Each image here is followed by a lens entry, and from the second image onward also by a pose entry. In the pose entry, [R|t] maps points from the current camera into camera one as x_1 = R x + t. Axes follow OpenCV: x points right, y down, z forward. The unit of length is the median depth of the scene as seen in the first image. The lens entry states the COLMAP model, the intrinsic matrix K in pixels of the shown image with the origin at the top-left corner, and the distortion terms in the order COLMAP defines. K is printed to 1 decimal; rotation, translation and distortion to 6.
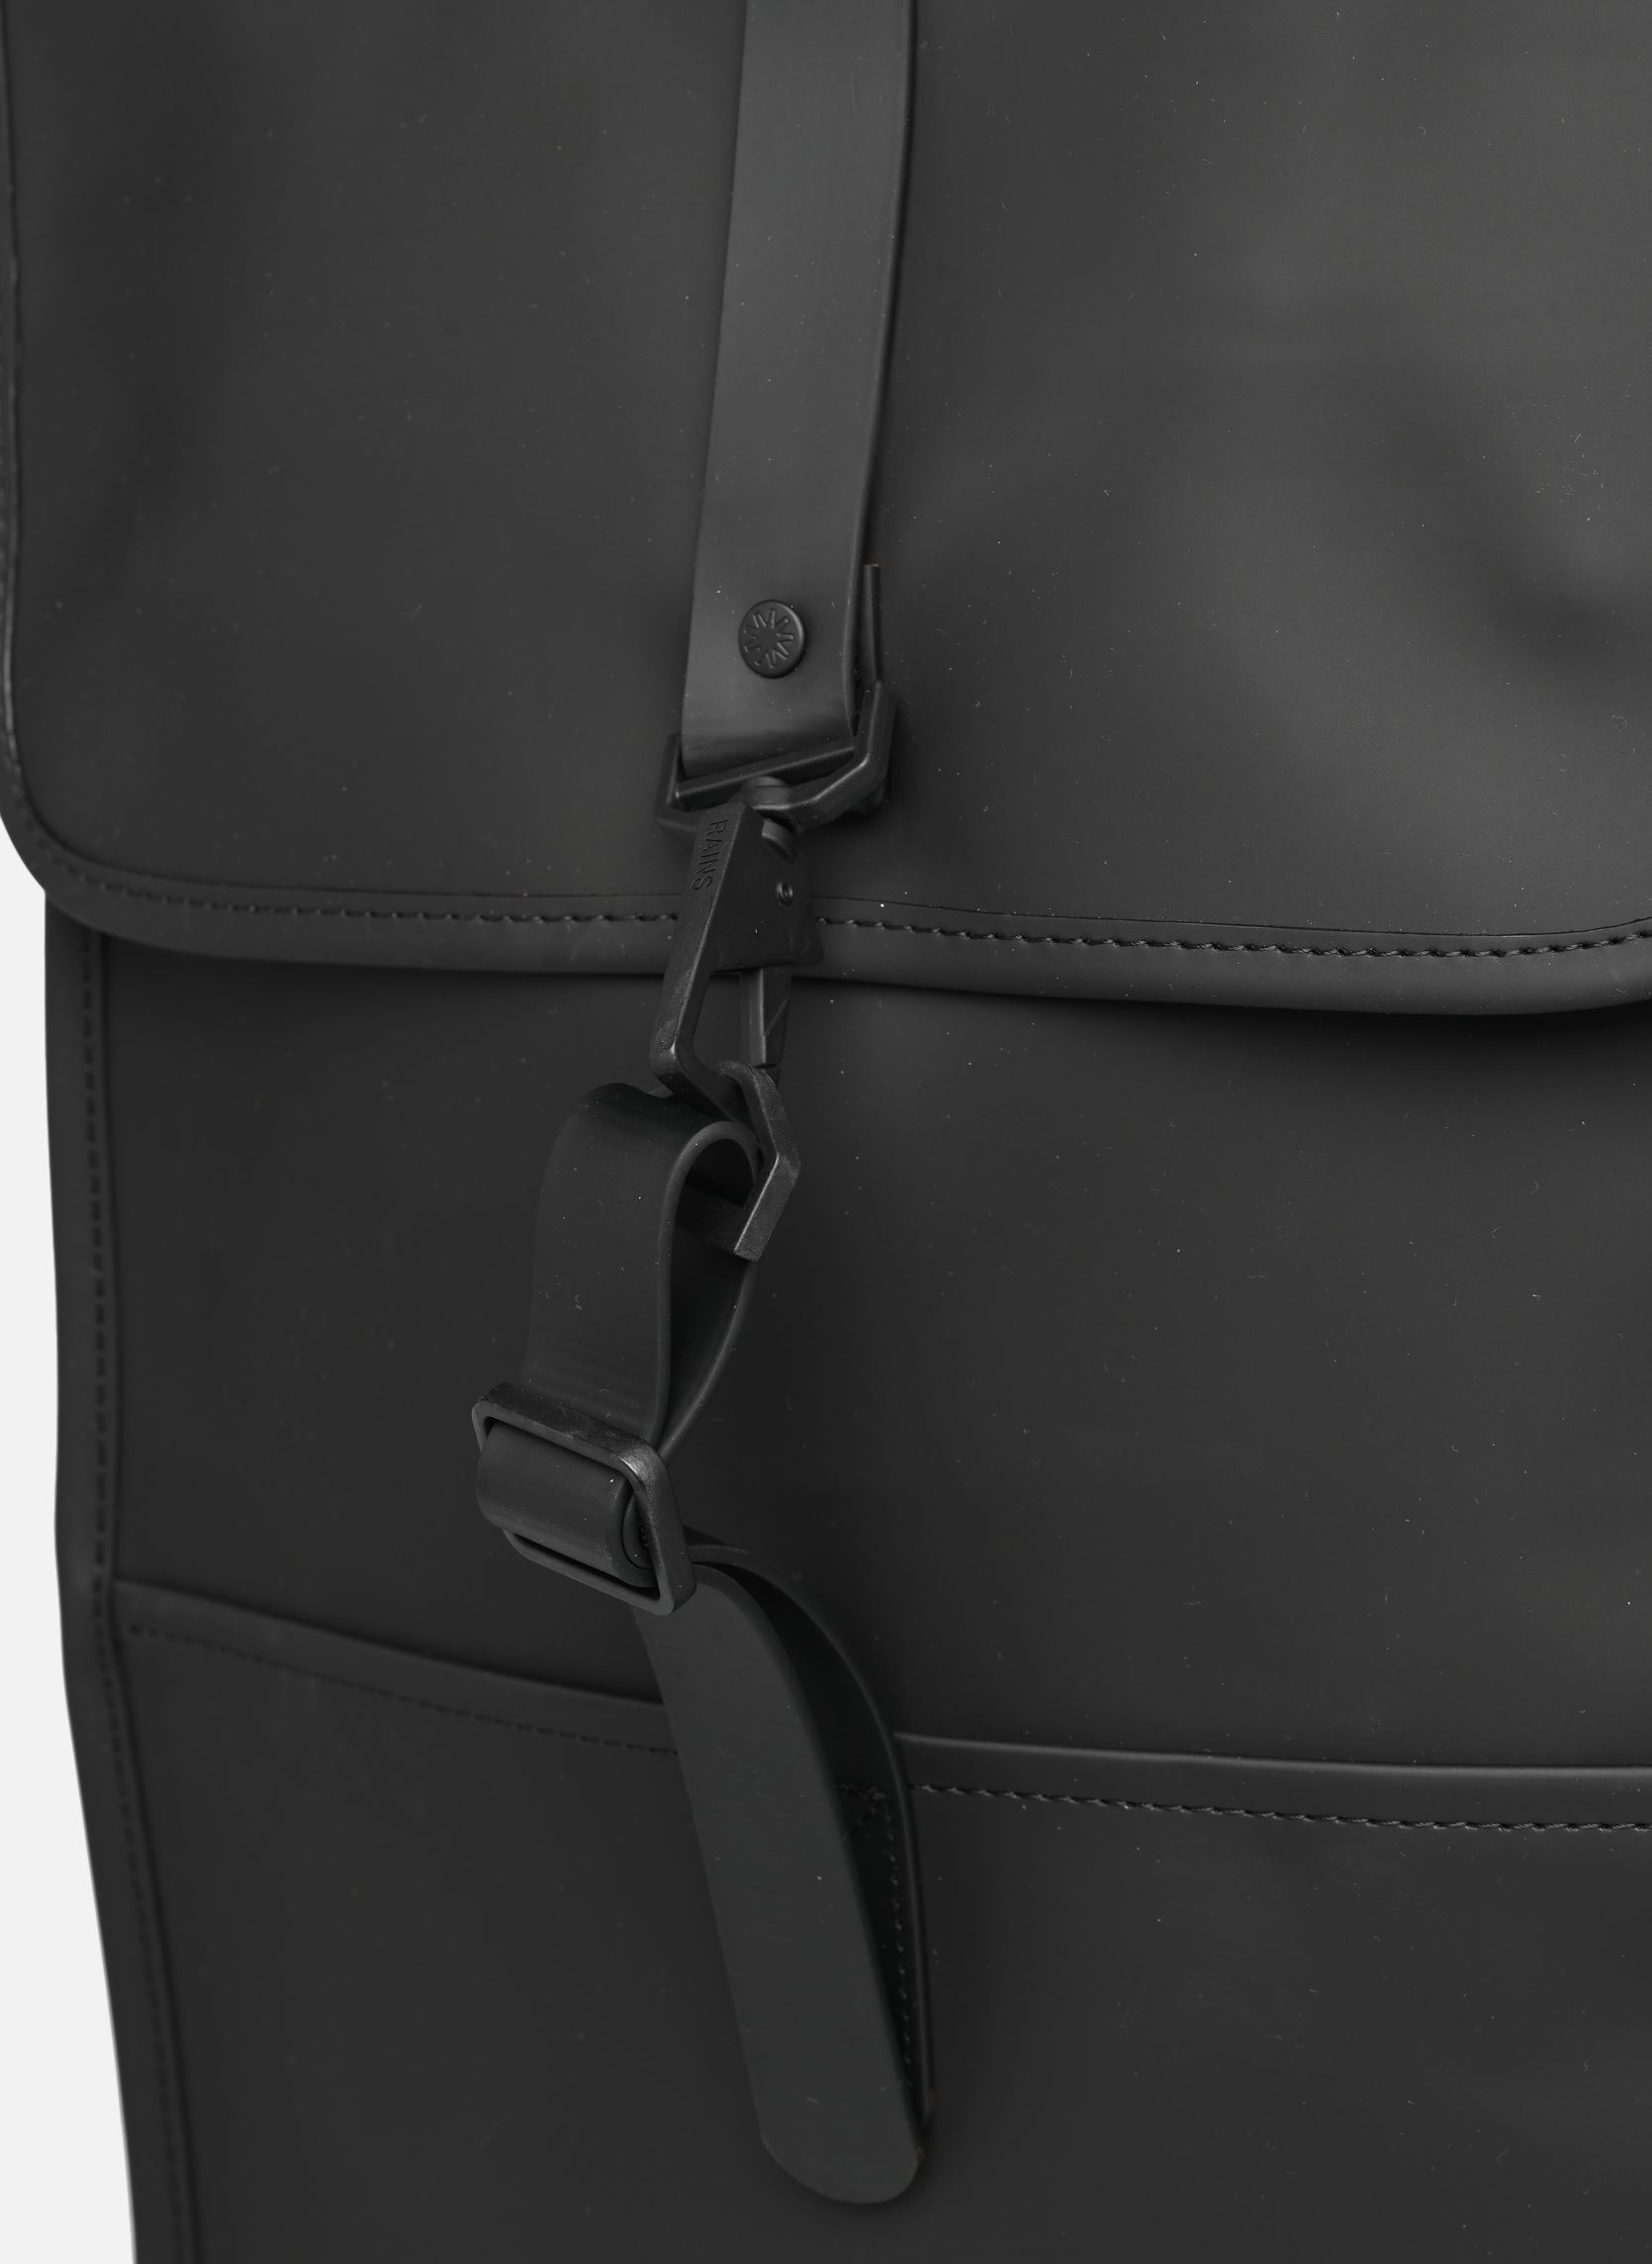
lens RADIAL K [[5672.5, 0, 841.3], [0, 5672.5, 1131.9], [0, 0, 1]] dist [0.267154, 0.000000]
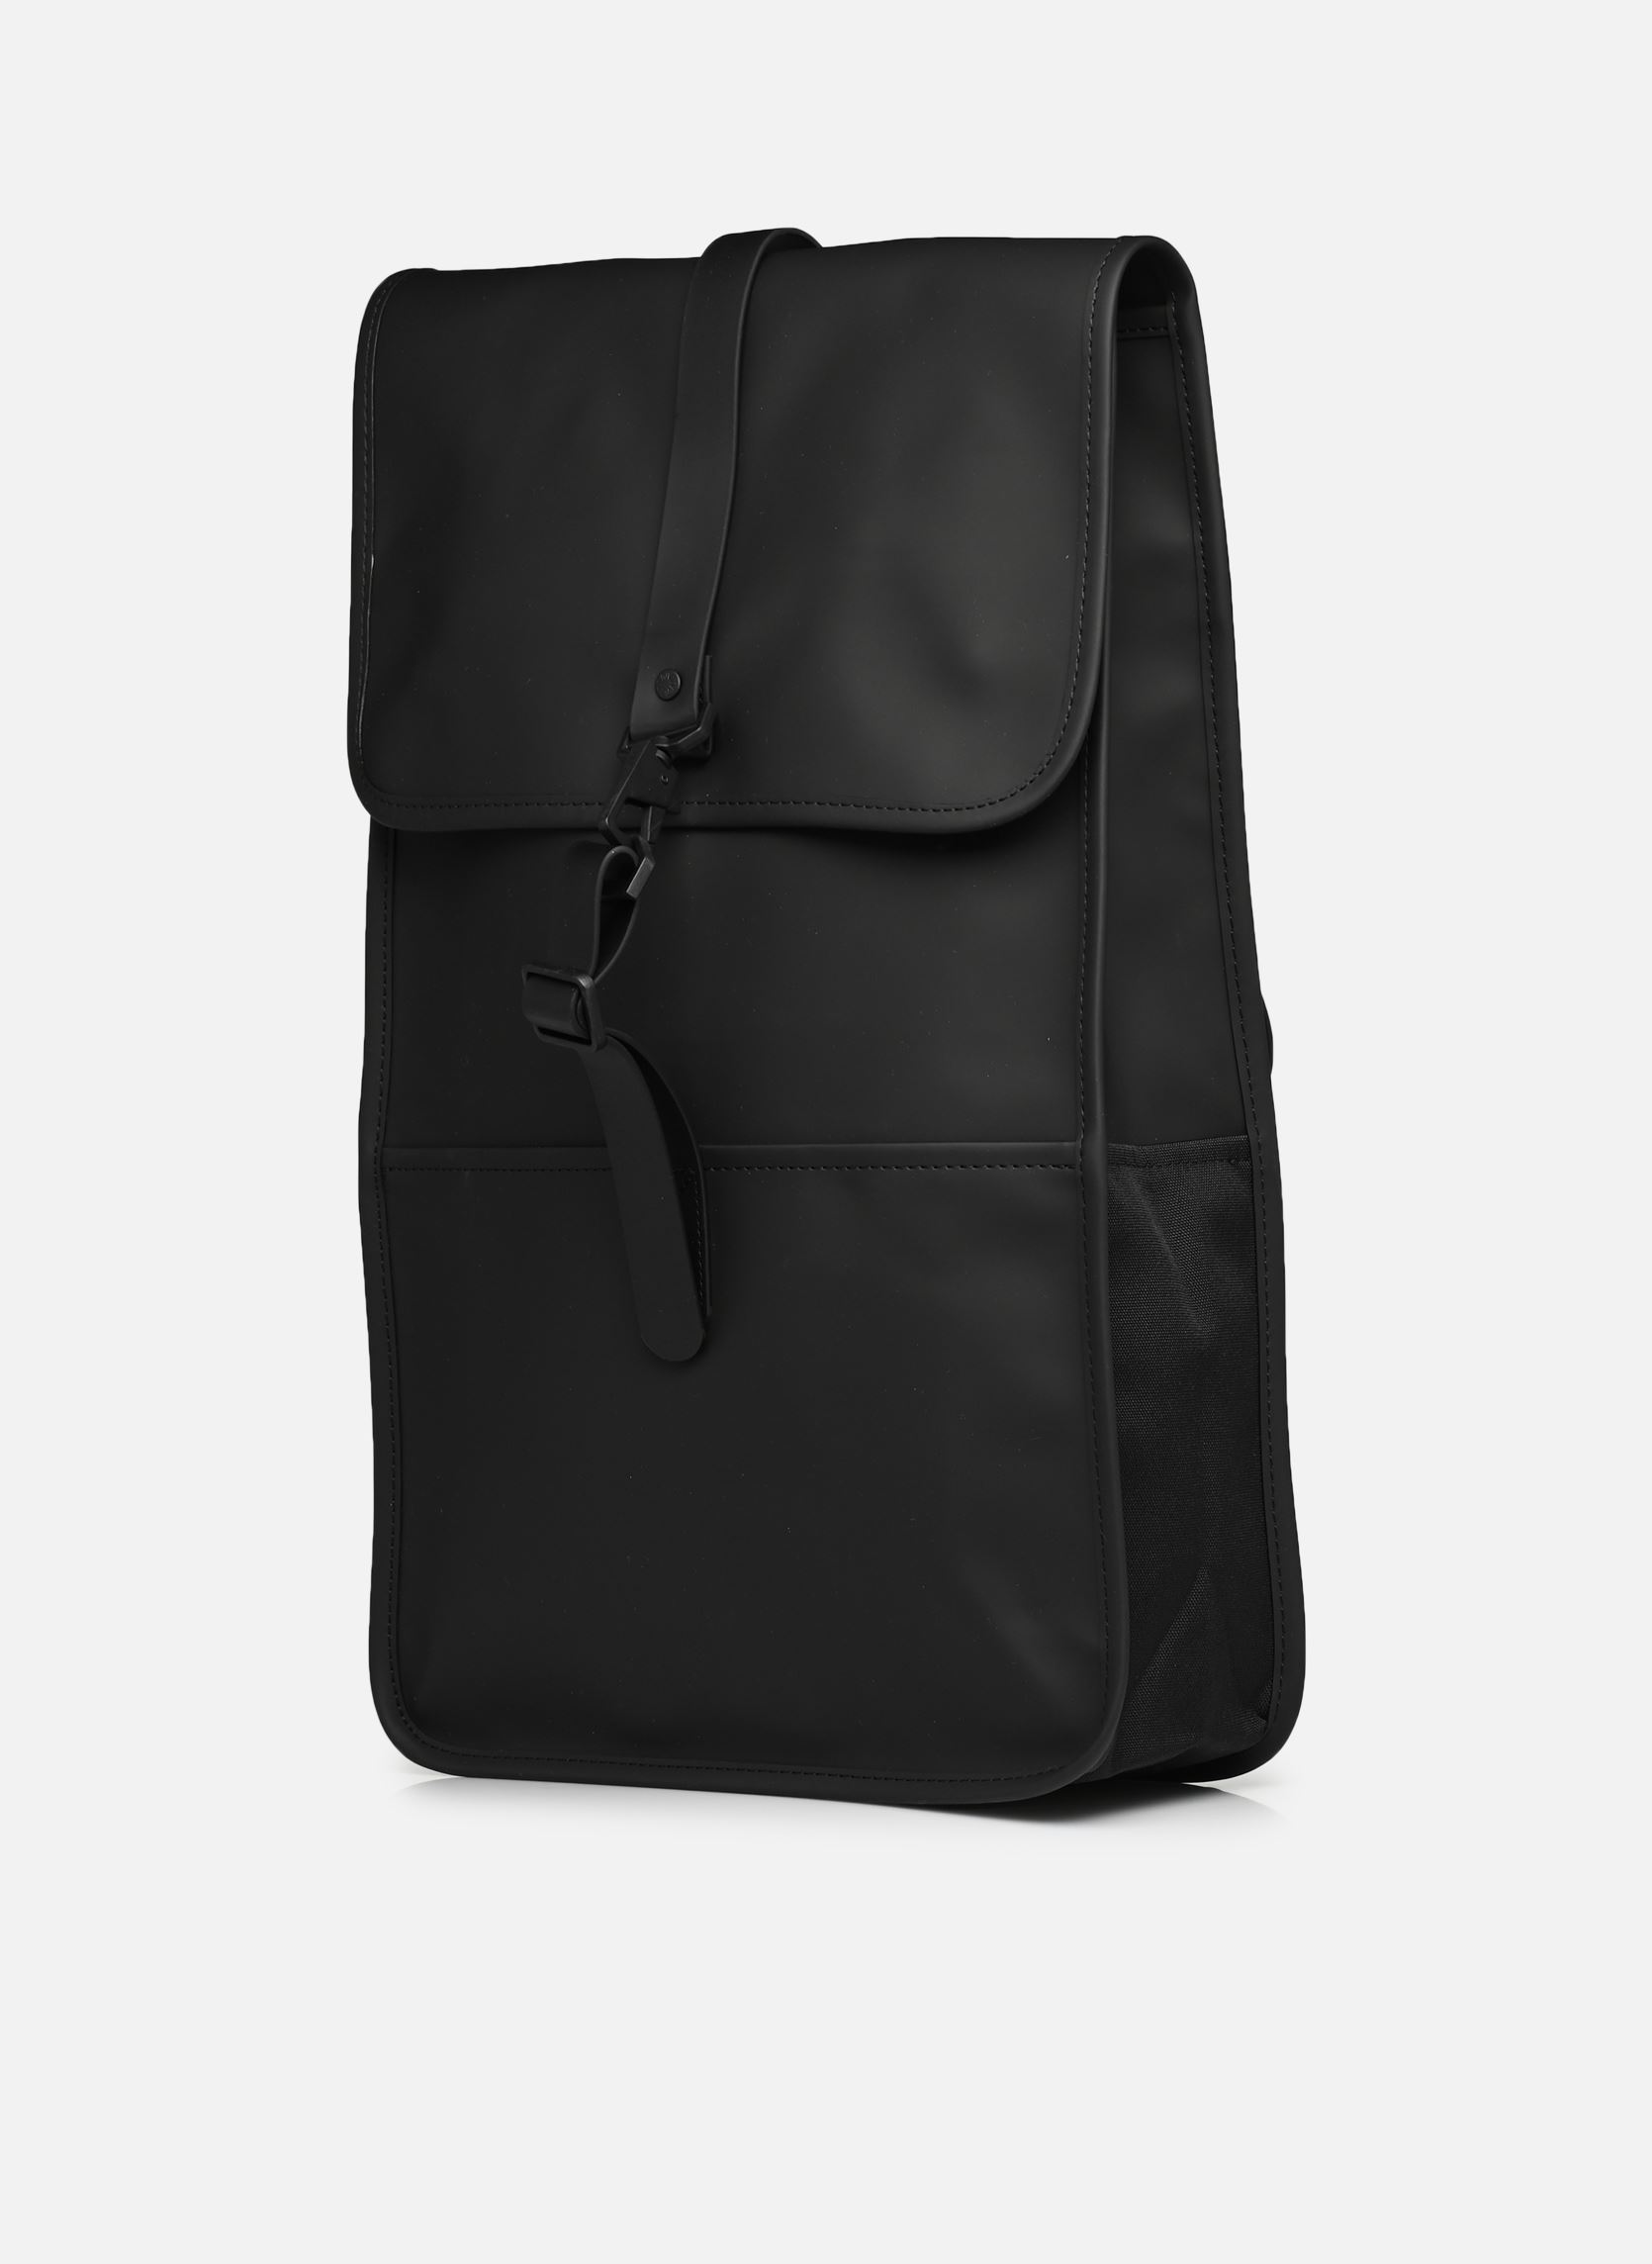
lens RADIAL K [[5672.5, 0, 820.0], [0, 5672.5, 1135.7], [0, 0, 1]] dist [0.267154, 0.000000]
pose [[0.996420, 0.040286, -0.074325, 0.242816], [-0.052311, 0.984449, -0.167704, 0.511263], [0.066413, 0.170991, 0.983032, -1.372235]]
